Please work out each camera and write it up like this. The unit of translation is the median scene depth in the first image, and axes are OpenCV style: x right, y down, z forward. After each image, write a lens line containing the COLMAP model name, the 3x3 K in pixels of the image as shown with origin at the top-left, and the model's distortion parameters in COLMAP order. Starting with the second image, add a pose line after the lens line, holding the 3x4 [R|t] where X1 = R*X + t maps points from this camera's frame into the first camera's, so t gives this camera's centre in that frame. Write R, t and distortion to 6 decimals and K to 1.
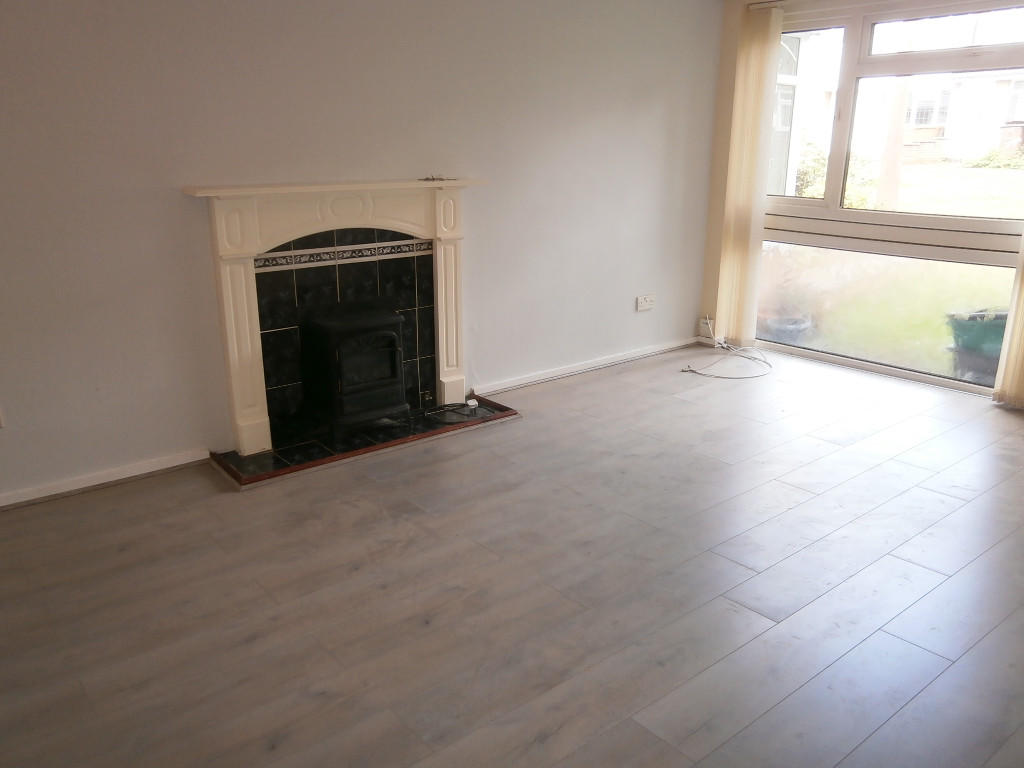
lens RADIAL K [[835.2, 0, 519.2], [0, 835.2, 388.1], [0, 0, 1]] dist [-0.014678, 0.016154]
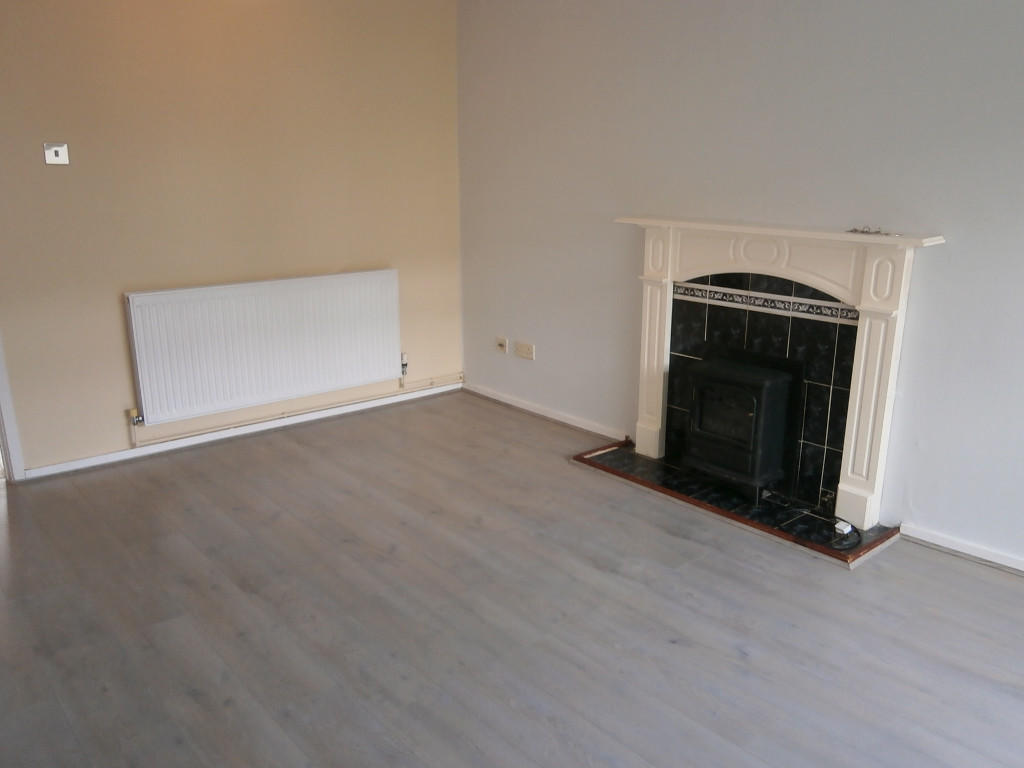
lens RADIAL K [[835.2, 0, 519.6], [0, 835.2, 383.2], [0, 0, 1]] dist [-0.014678, 0.016154]
pose [[0.027600, 0.255285, -0.966472, 0.706755], [-0.294943, 0.925876, 0.236139, -0.217267], [0.955116, 0.278537, 0.100849, 0.679247]]
